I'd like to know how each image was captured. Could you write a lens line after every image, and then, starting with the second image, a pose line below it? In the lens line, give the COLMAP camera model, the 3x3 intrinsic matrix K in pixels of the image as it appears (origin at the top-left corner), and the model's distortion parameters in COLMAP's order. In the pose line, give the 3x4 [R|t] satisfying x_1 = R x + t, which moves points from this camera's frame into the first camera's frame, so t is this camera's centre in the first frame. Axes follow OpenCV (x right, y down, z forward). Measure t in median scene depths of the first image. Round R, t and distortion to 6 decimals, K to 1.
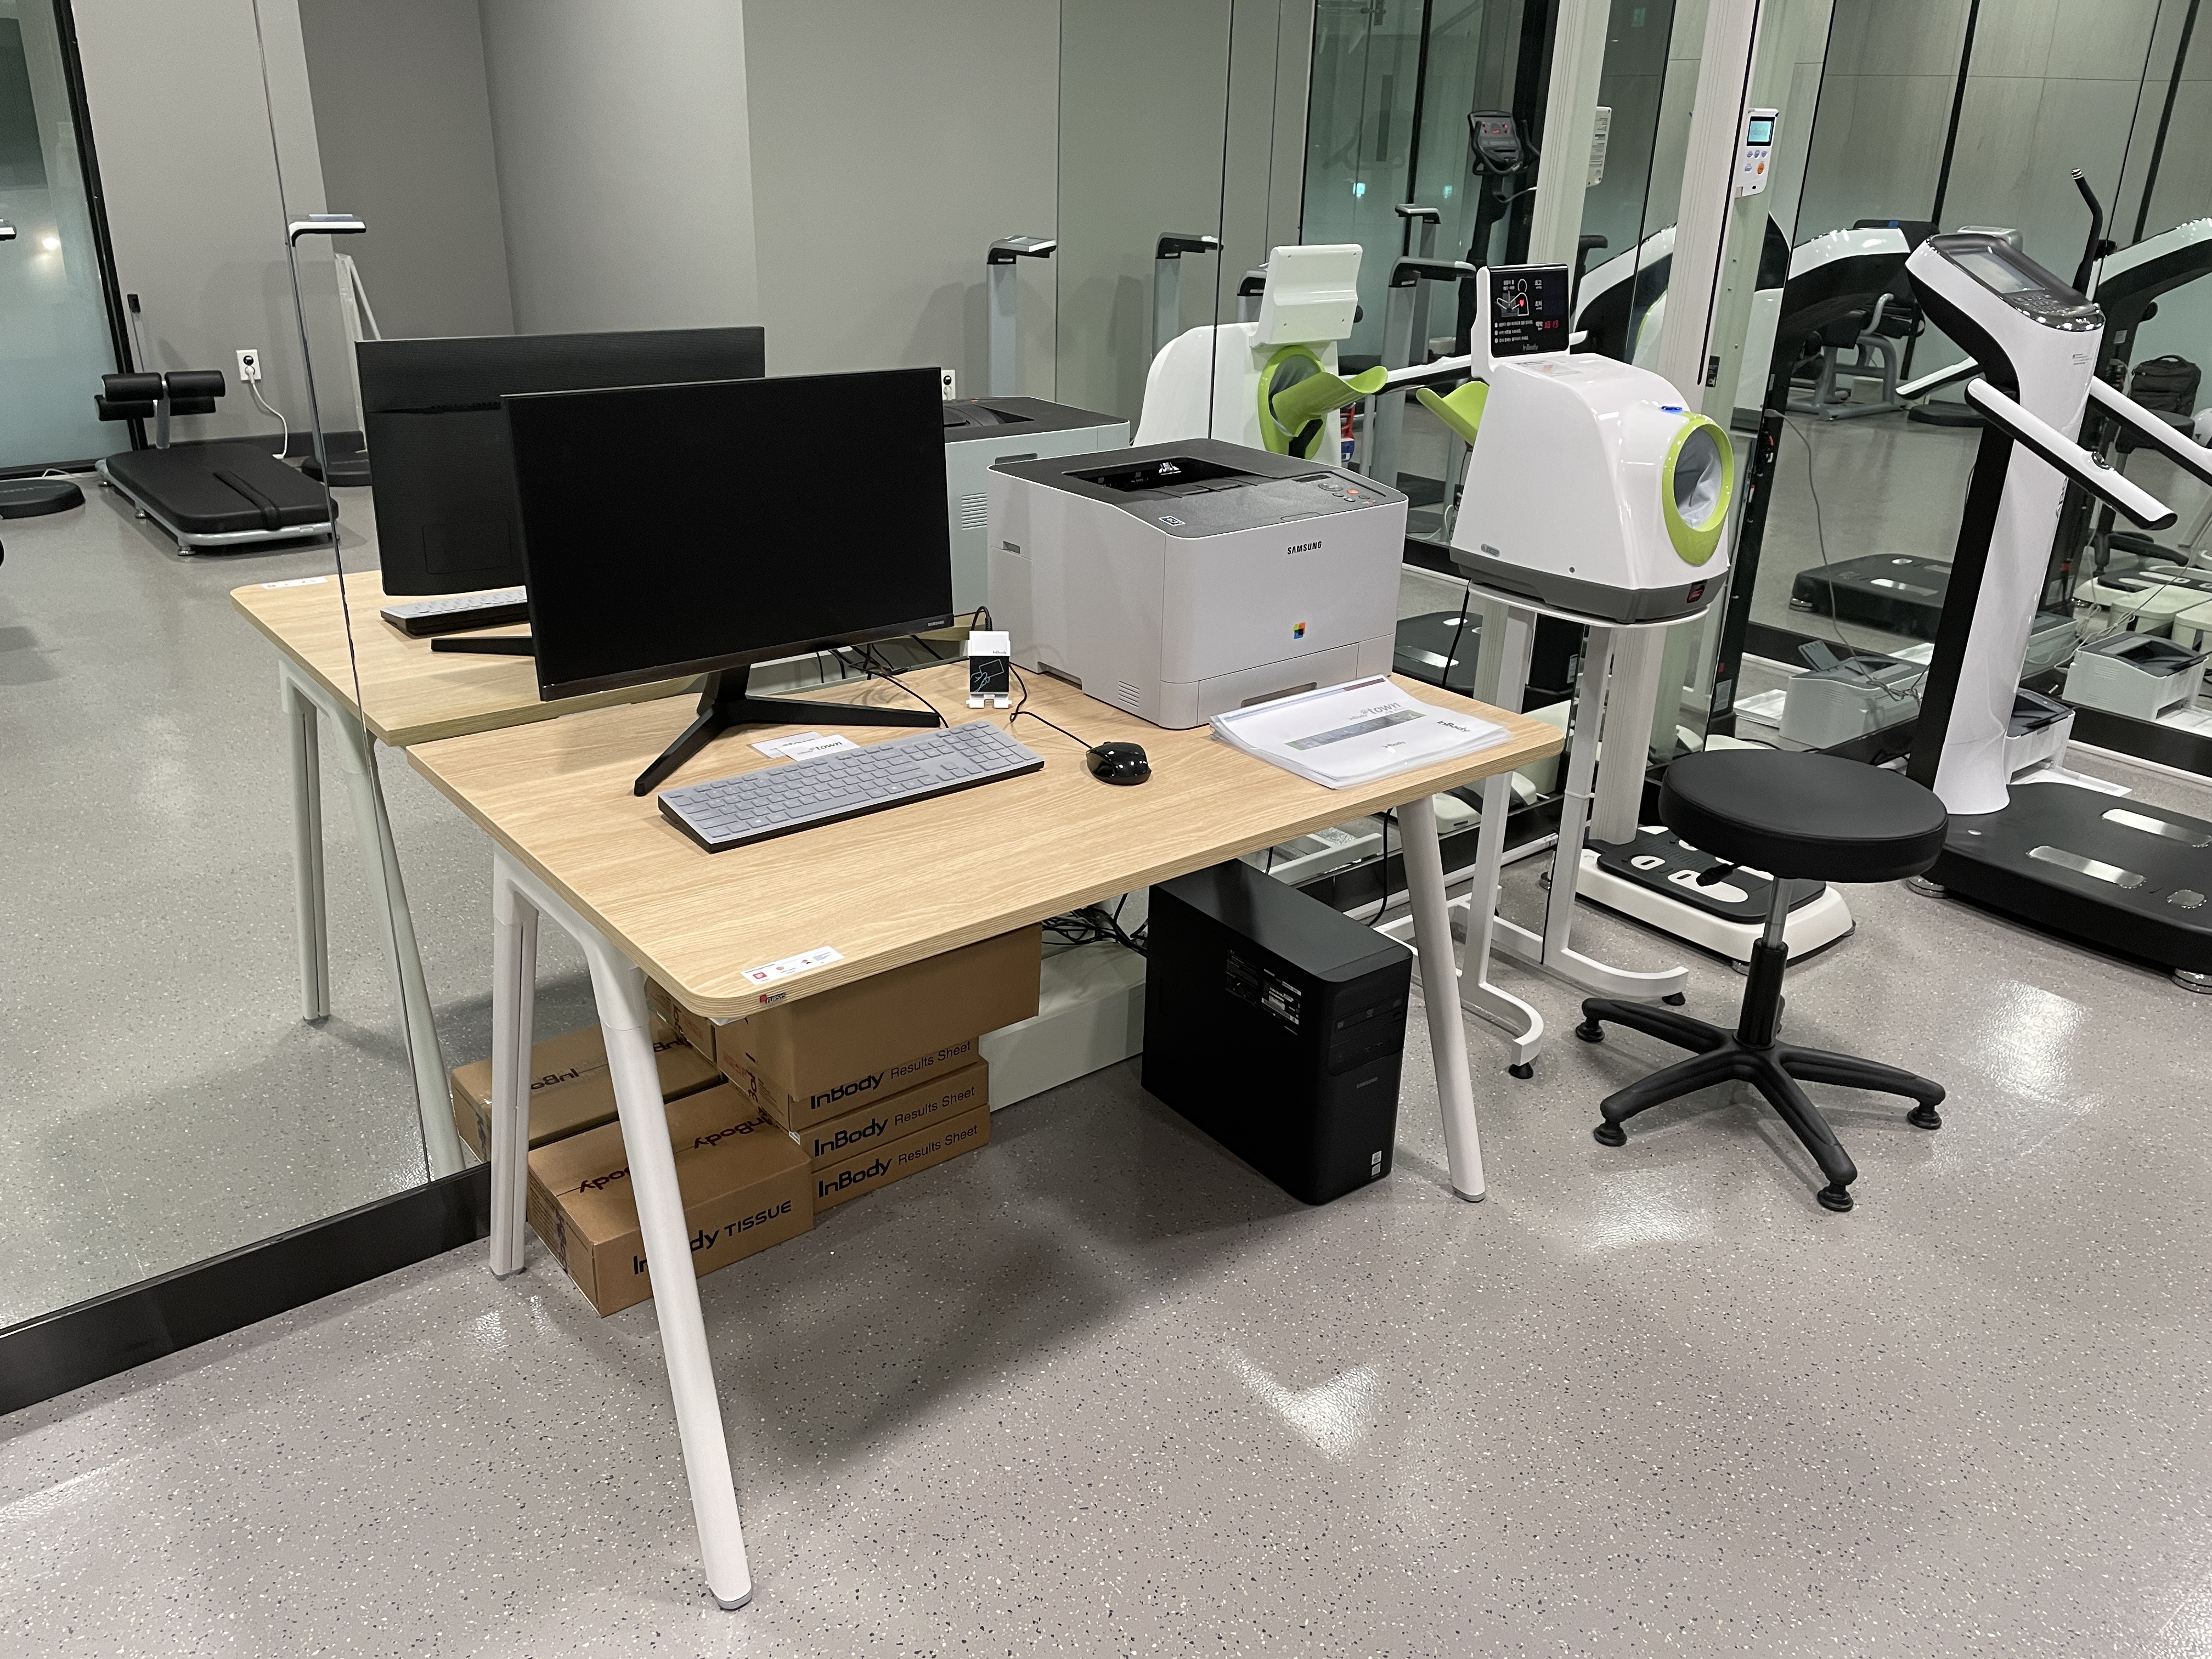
lens RADIAL K [[1725.2, 0, 1106.0], [0, 1725.2, 829.5], [0, 0, 1]] dist [0.097504, -0.142875]
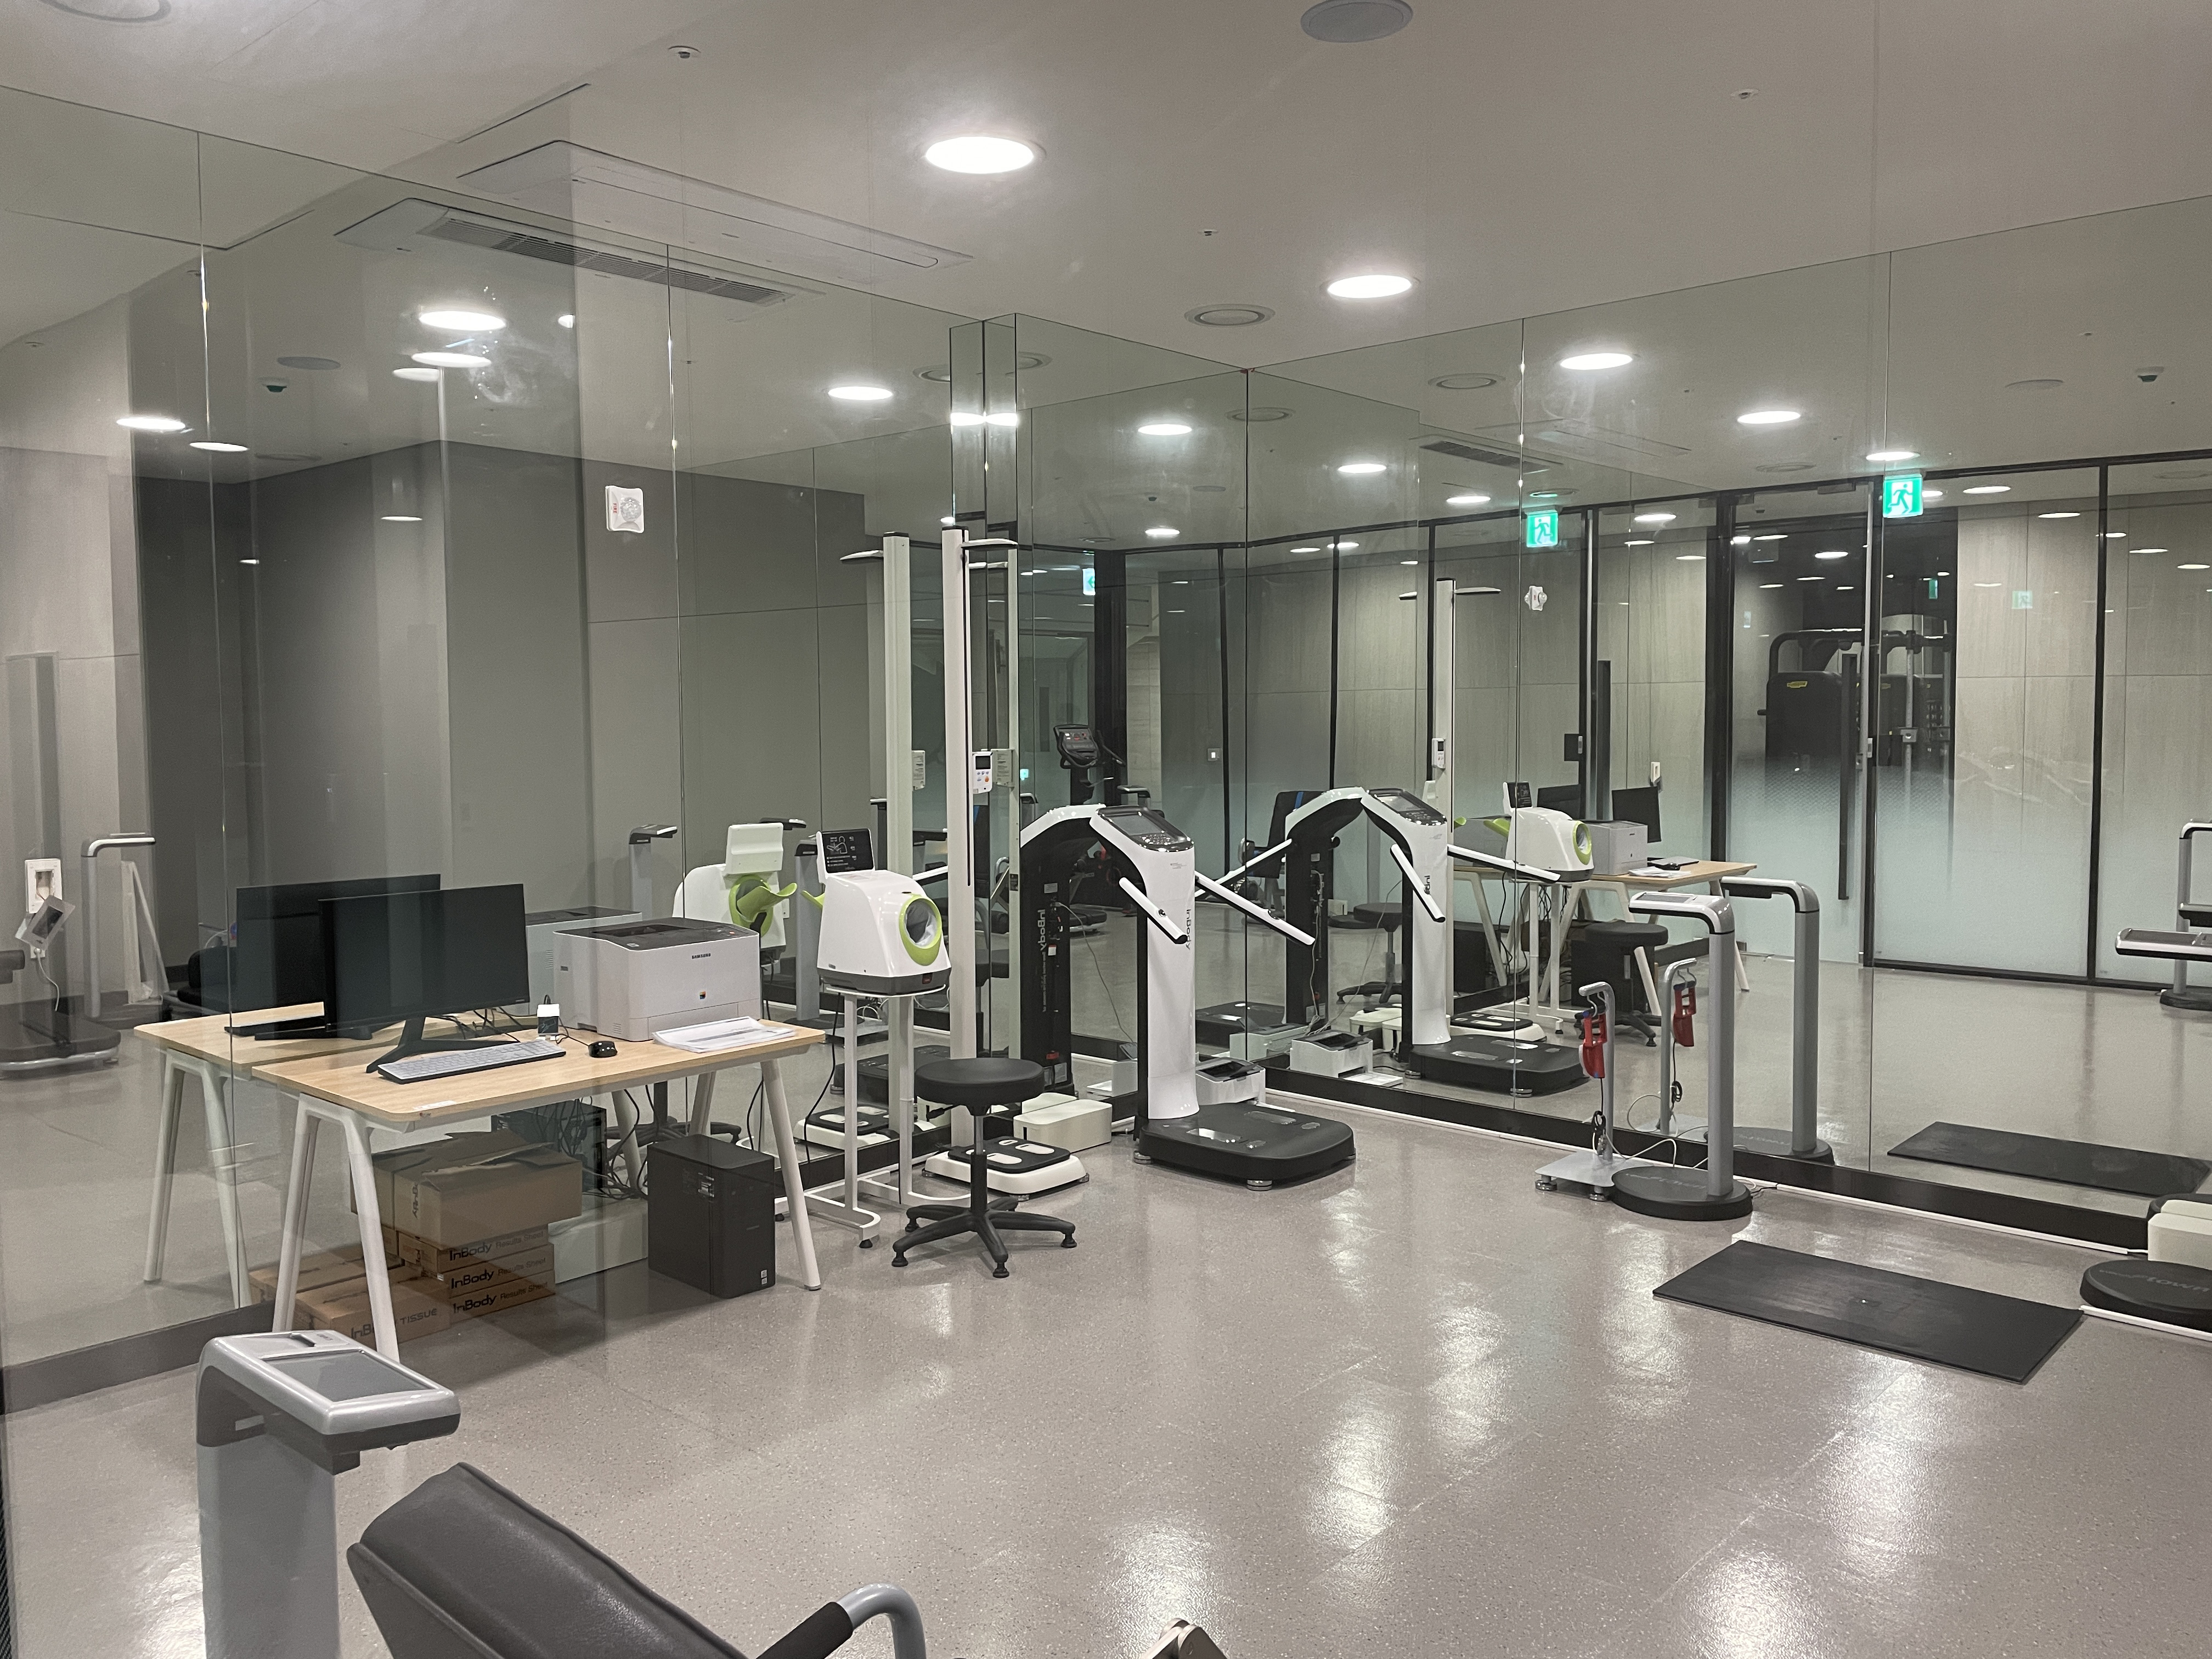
lens RADIAL K [[1704.0, 0, 1116.8], [0, 1704.0, 796.1], [0, 0, 1]] dist [0.089177, -0.136887]
pose [[0.985036, -0.037356, 0.168253, 0.222827], [0.091169, 0.941401, -0.324734, 0.319684], [-0.146263, 0.335214, 0.930719, -0.926010]]
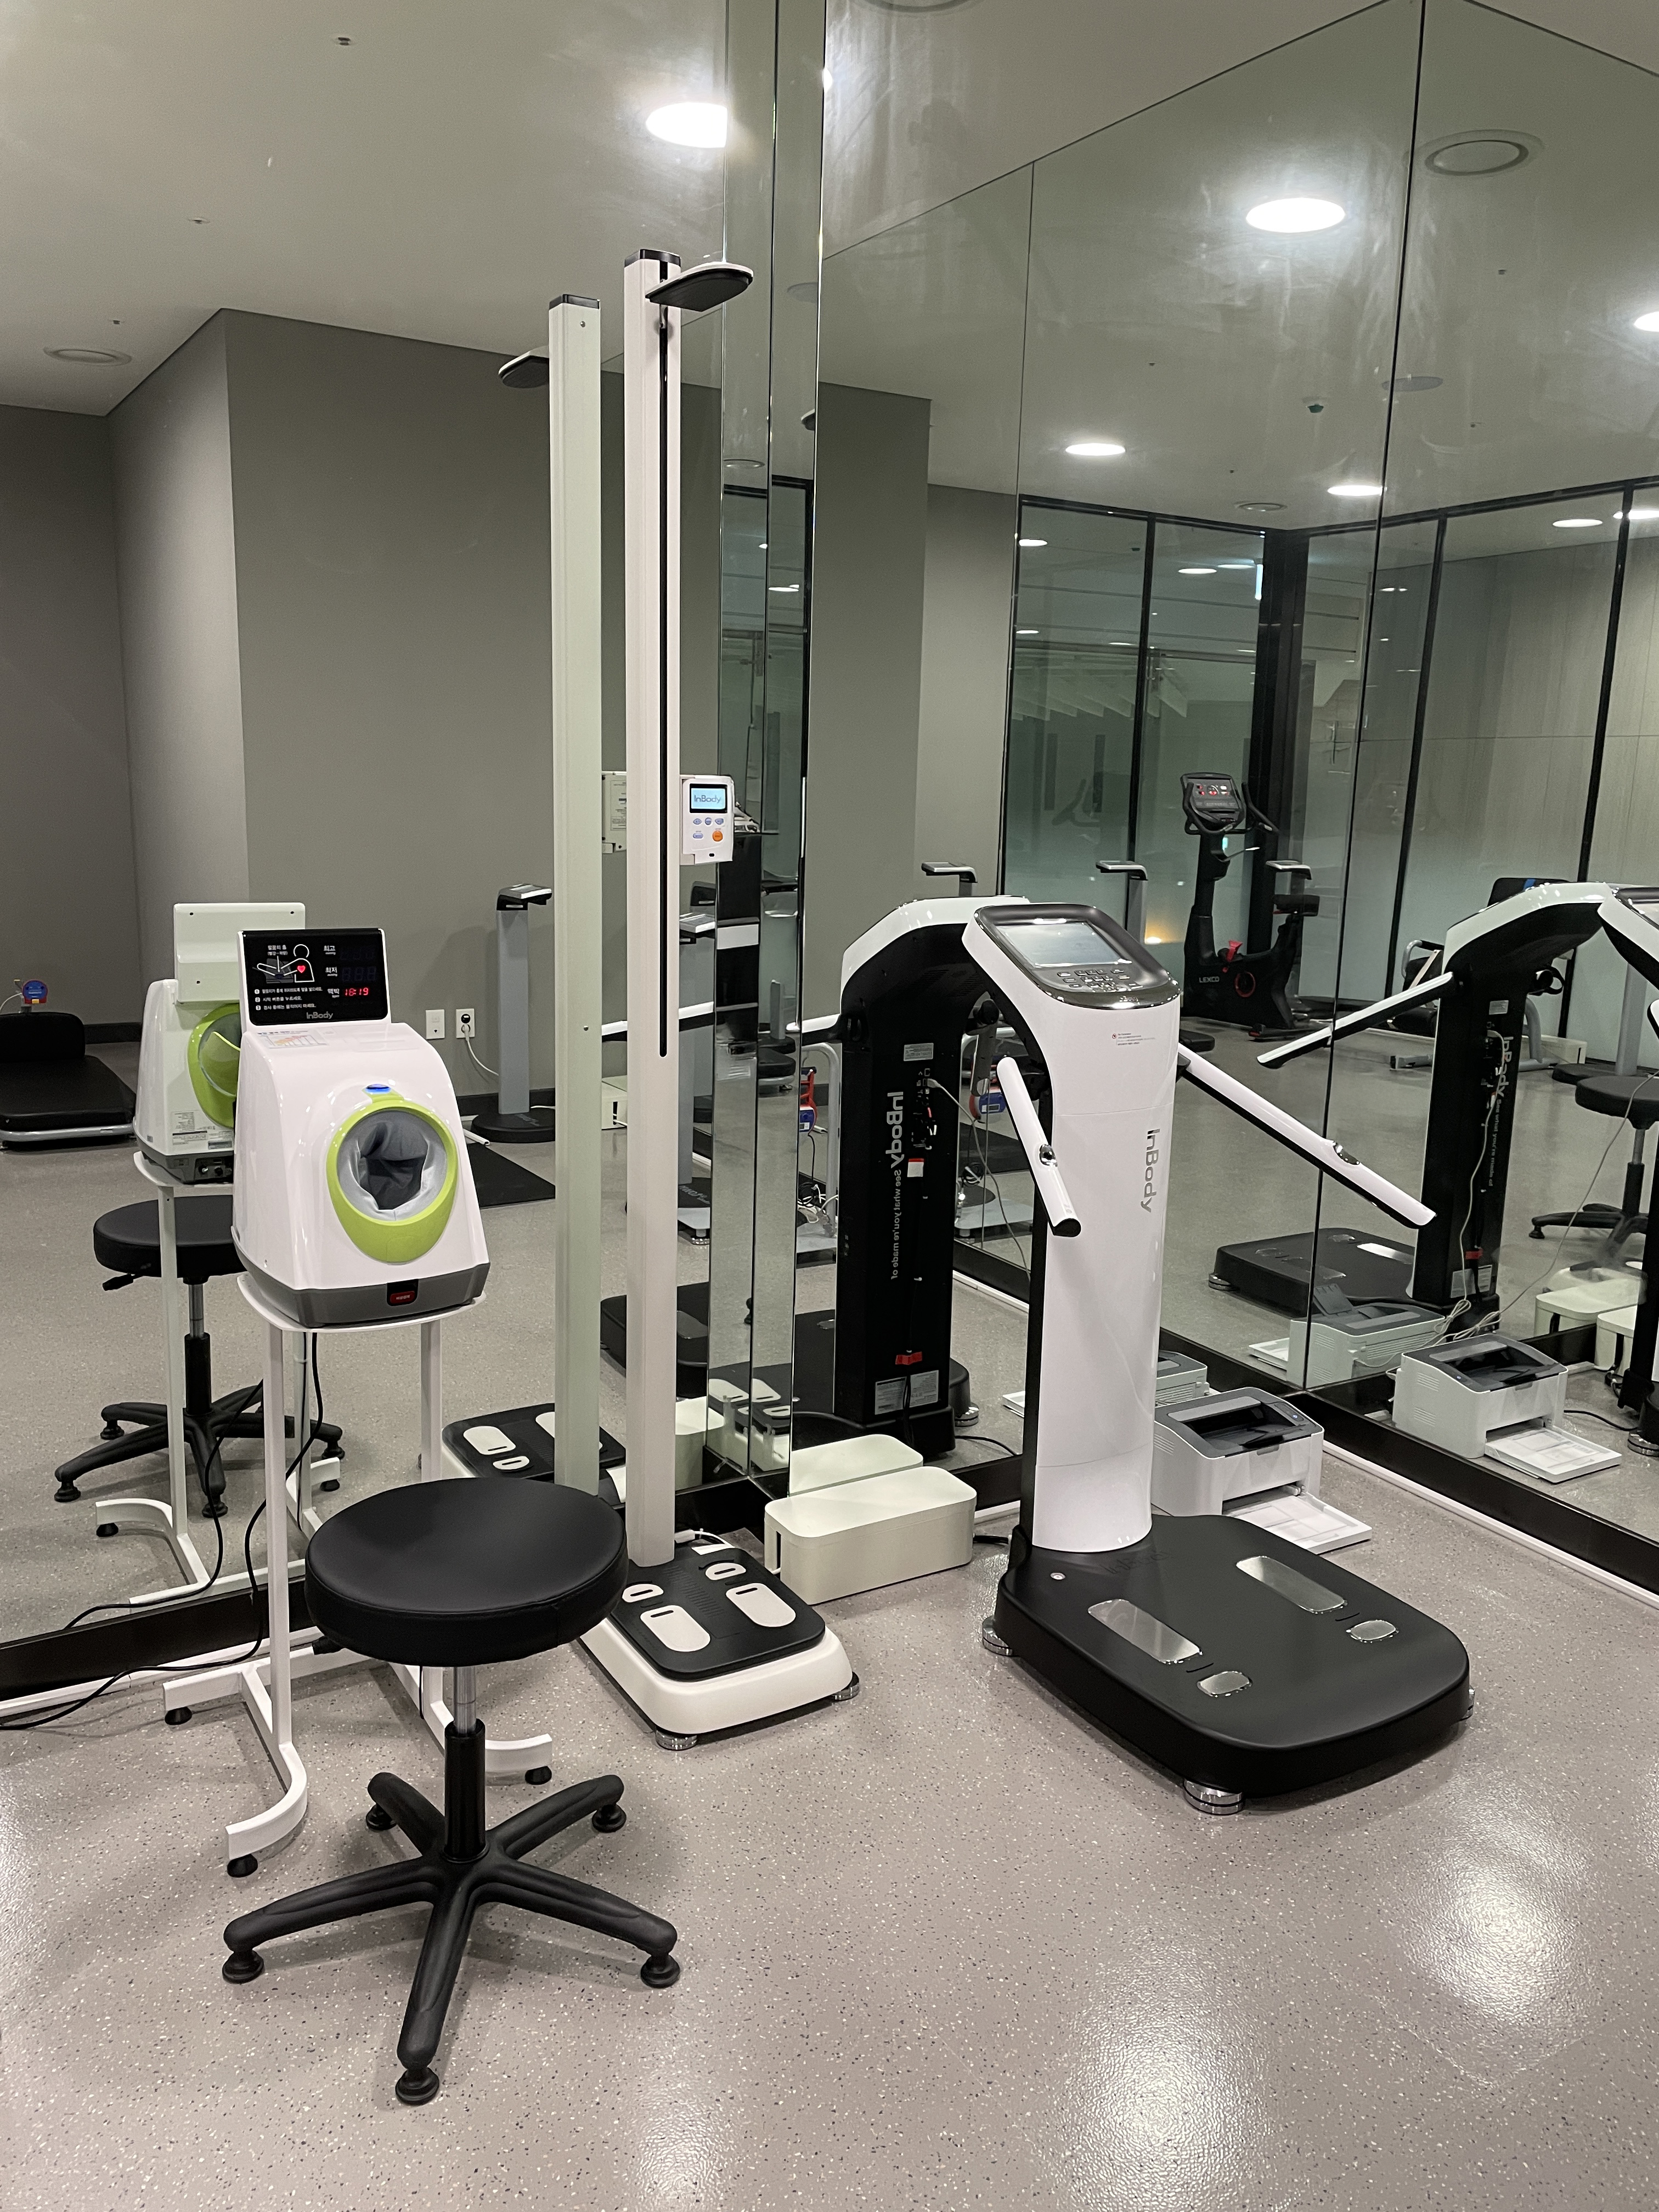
lens RADIAL K [[1704.0, 0, 830.7], [0, 1704.0, 1078.2], [0, 0, 1]] dist [0.089177, -0.136887]
pose [[0.991727, 0.026226, -0.125661, 0.636479], [-0.052176, 0.976753, -0.207923, -0.072766], [0.117286, 0.212759, 0.970040, 0.169008]]
